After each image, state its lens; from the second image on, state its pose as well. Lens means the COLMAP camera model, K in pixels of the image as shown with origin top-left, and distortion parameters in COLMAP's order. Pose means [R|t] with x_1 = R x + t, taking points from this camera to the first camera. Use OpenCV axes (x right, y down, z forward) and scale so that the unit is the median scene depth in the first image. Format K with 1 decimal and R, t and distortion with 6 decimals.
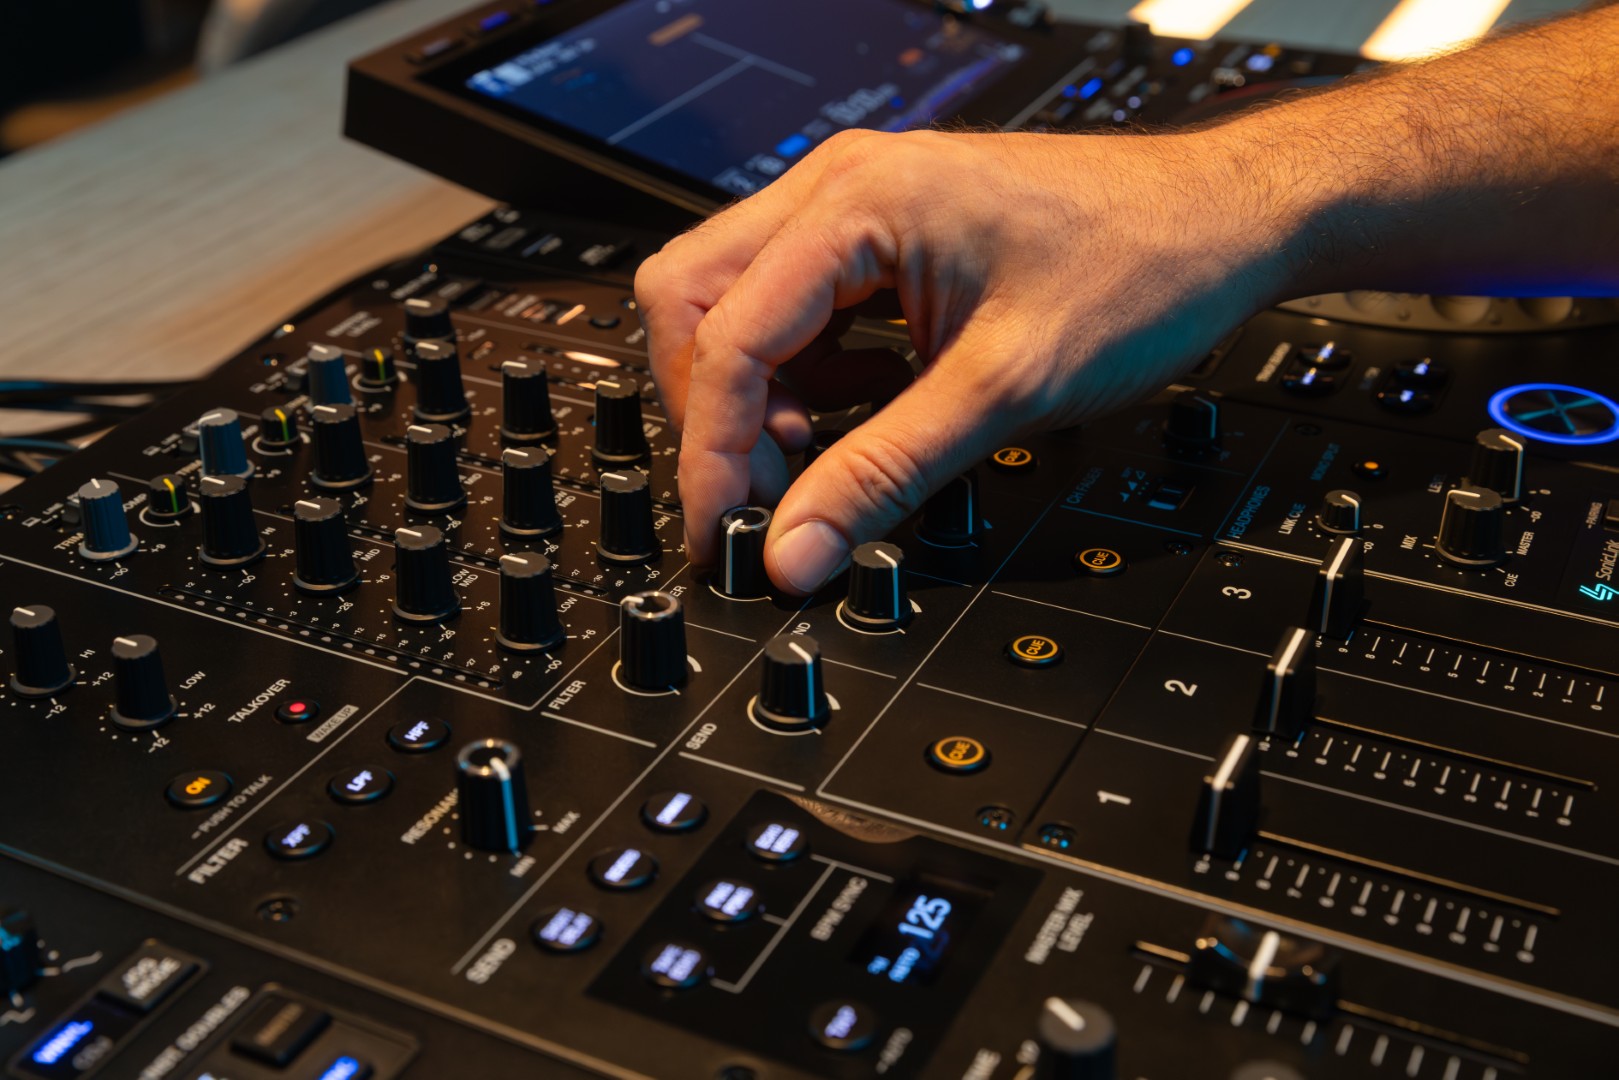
lens RADIAL K [[2046.2, 0, 748.1], [0, 2046.2, 550.5], [0, 0, 1]] dist [-0.011562, 0.000000]
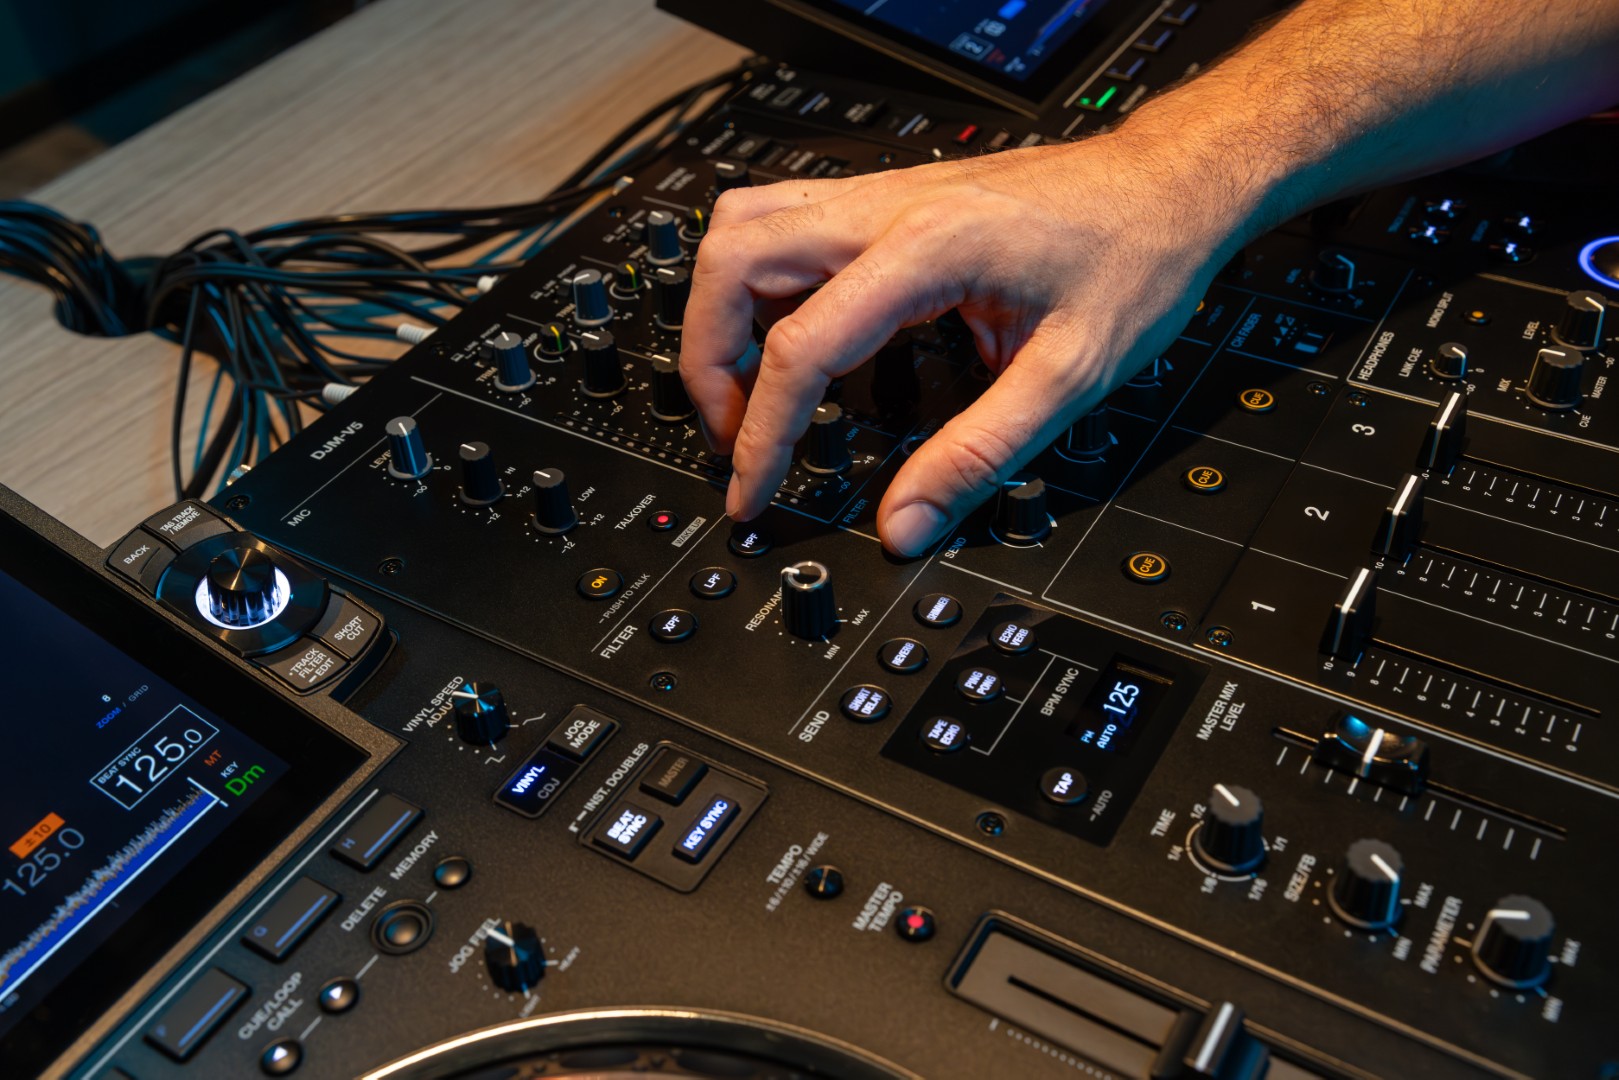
lens RADIAL K [[1622.5, 0, 748.9], [0, 1622.5, 519.4], [0, 0, 1]] dist [0.000329, 0.000000]
pose [[0.993712, 0.014334, -0.111048, -0.038747], [0.006708, 0.982369, 0.186832, -0.128770], [0.111768, -0.186402, 0.976095, -0.074851]]
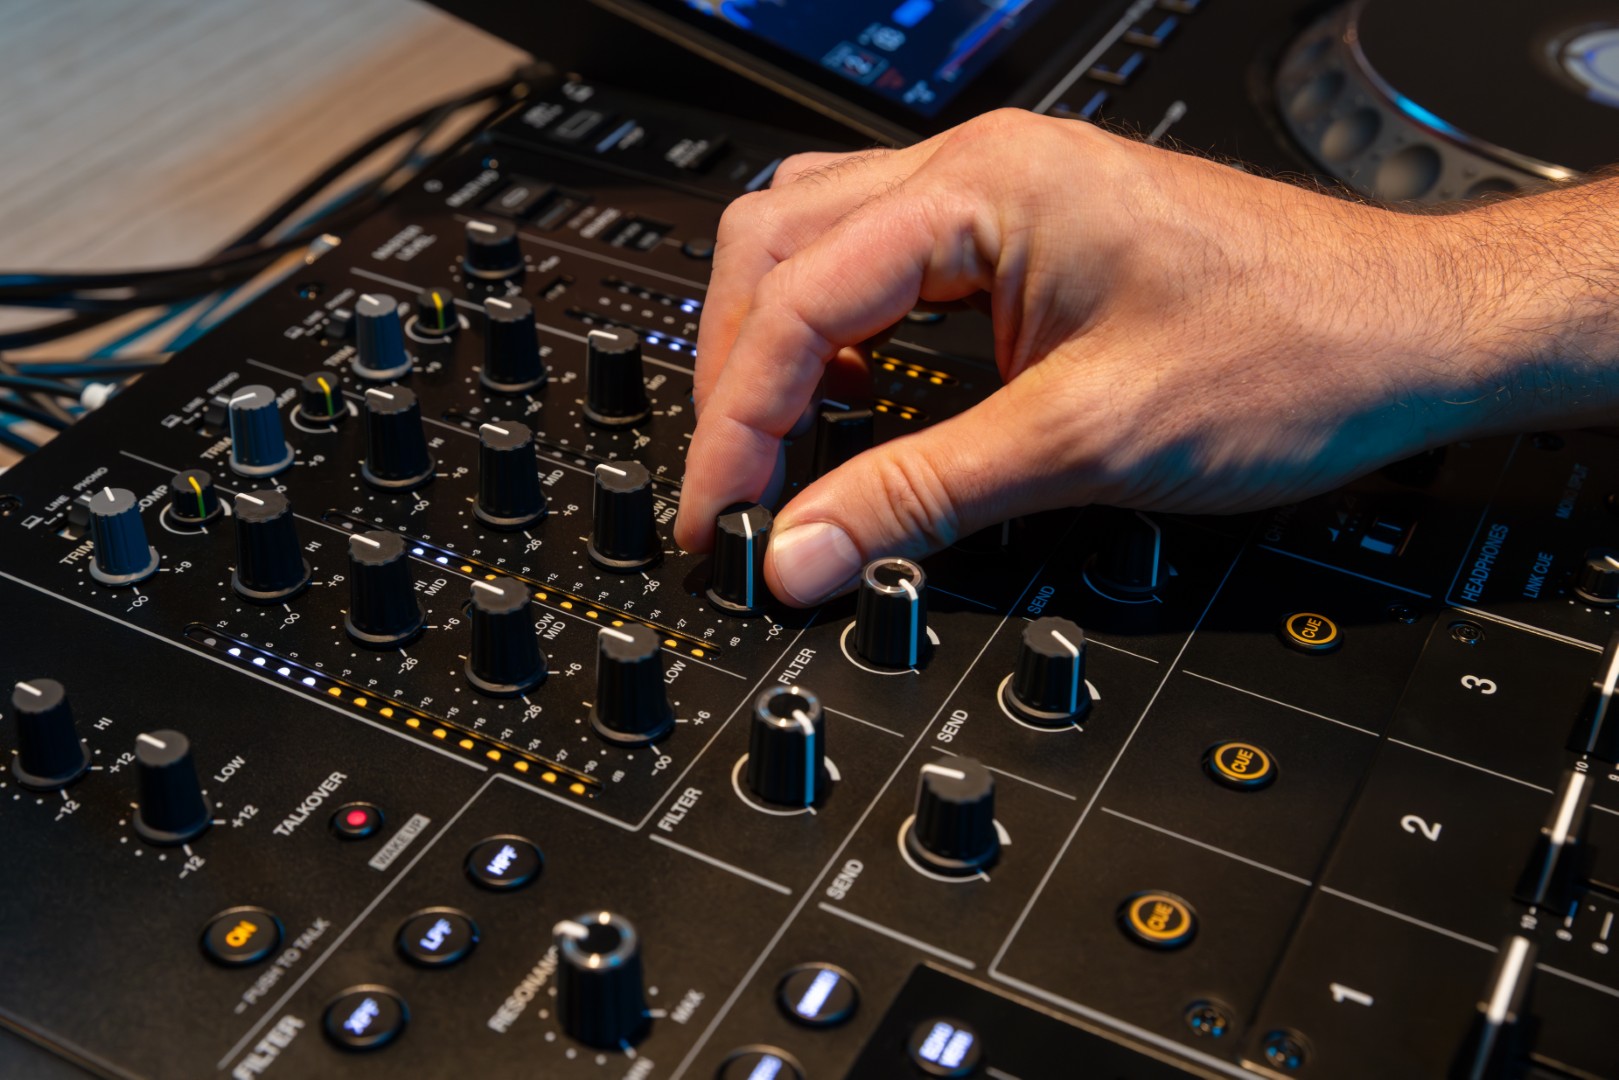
lens RADIAL K [[2130.7, 0, 733.9], [0, 2130.7, 525.4], [0, 0, 1]] dist [-0.010075, 0.000000]
pose [[0.999457, 0.031473, -0.009768, -0.061897], [-0.030074, 0.992310, 0.120070, -0.149006], [0.013472, -0.119711, 0.992717, 0.155096]]
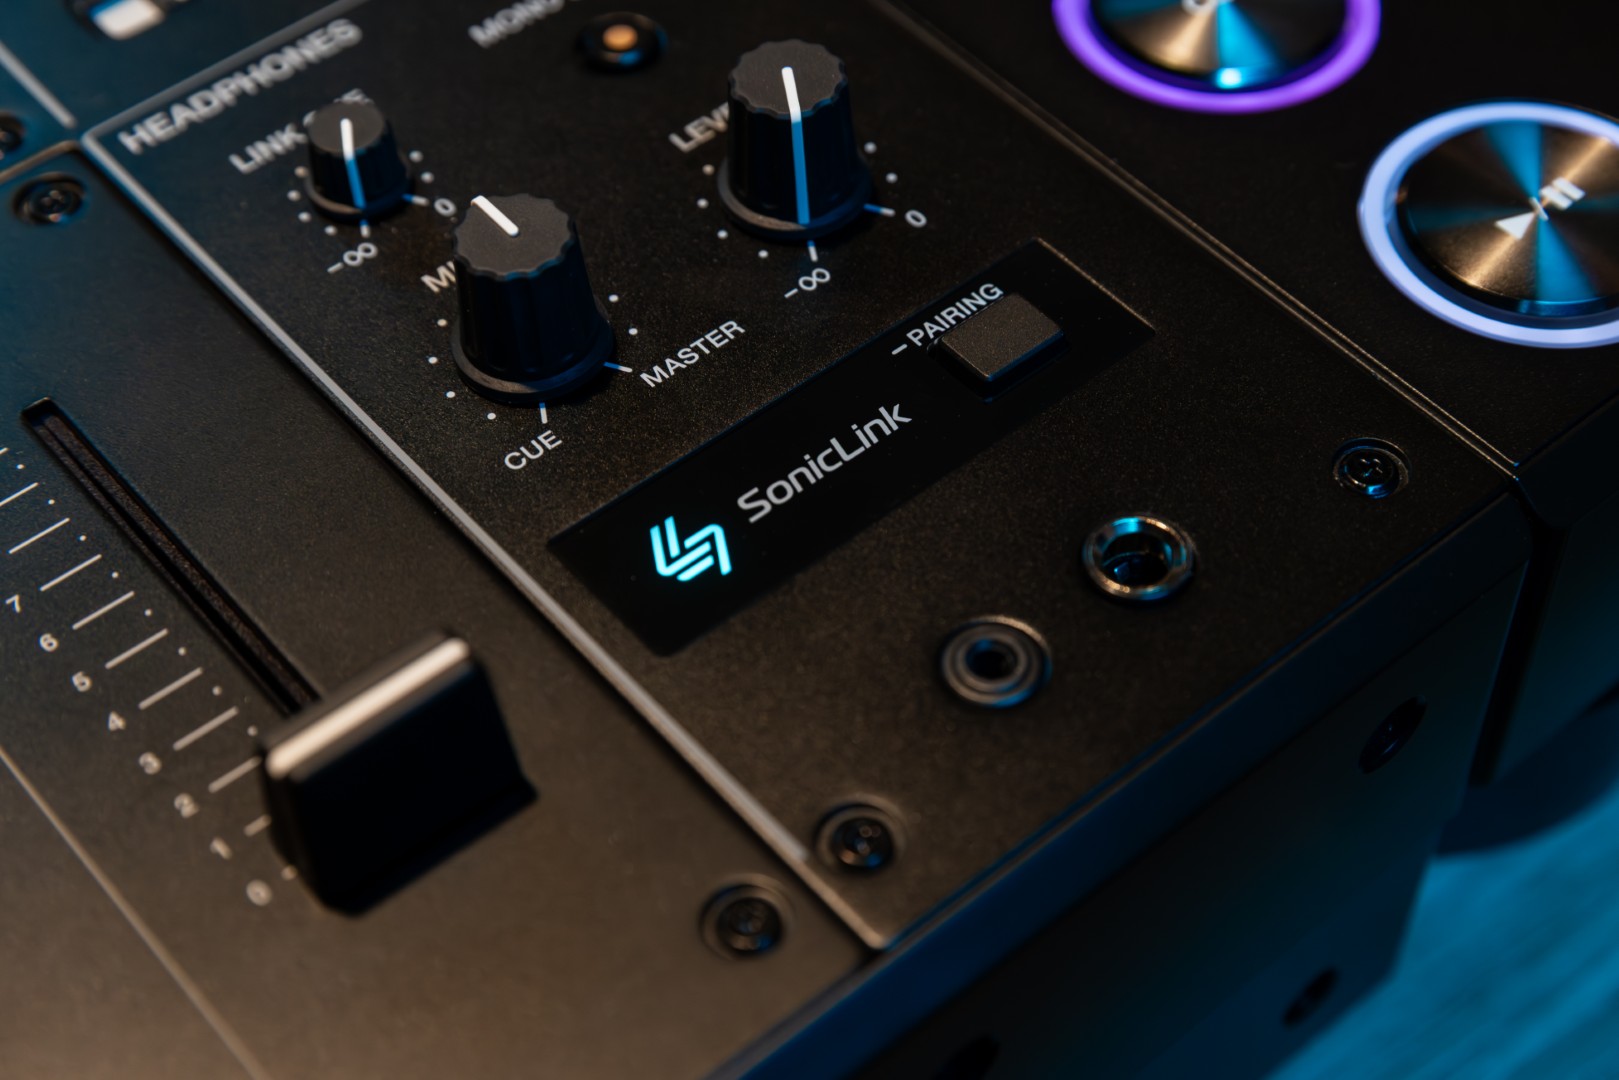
lens RADIAL K [[2815.7, 0, 821.9], [0, 2815.7, 542.6], [0, 0, 1]] dist [-0.072281, 0.000000]
pose [[0.927625, 0.293901, -0.230507, 0.605863], [-0.193215, 0.905725, 0.377267, -0.207039], [0.319655, -0.305425, 0.896959, 0.549077]]
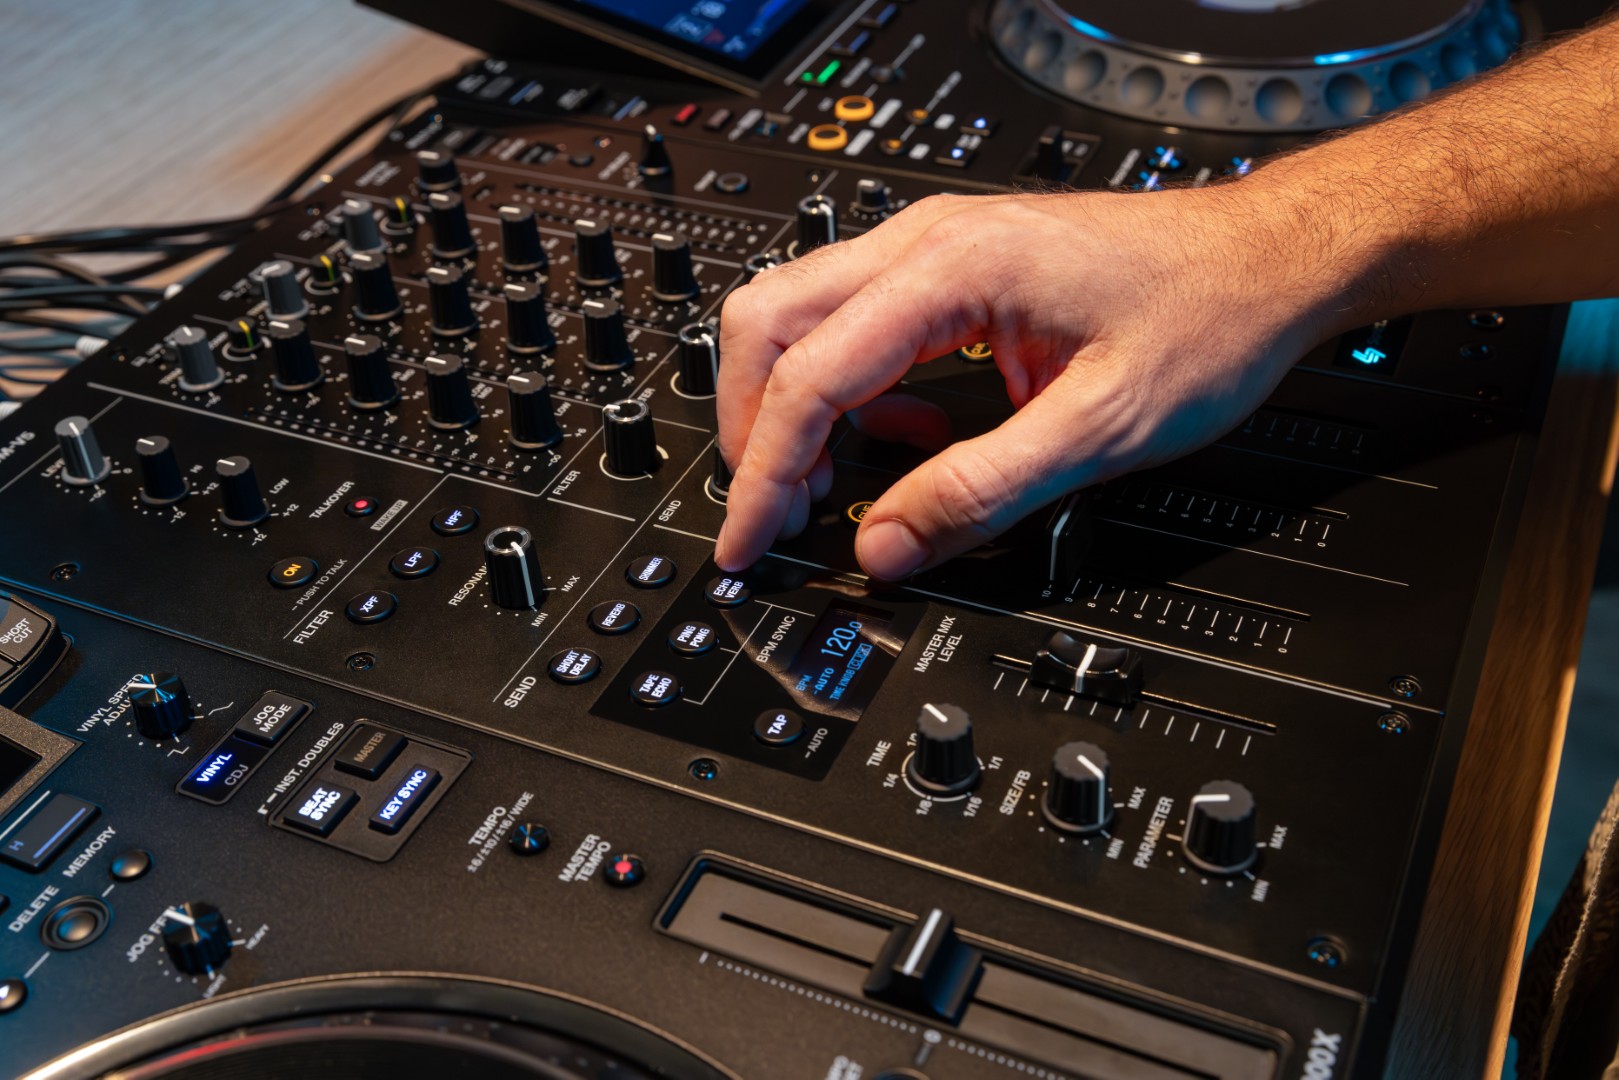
lens RADIAL K [[1795.0, 0, 721.5], [0, 1795.0, 547.1], [0, 0, 1]] dist [-0.013014, 0.000000]
pose [[0.998434, -0.053388, -0.016733, 0.027394], [0.055279, 0.987462, 0.147859, -0.052697], [0.008629, -0.148553, 0.988867, -0.136554]]
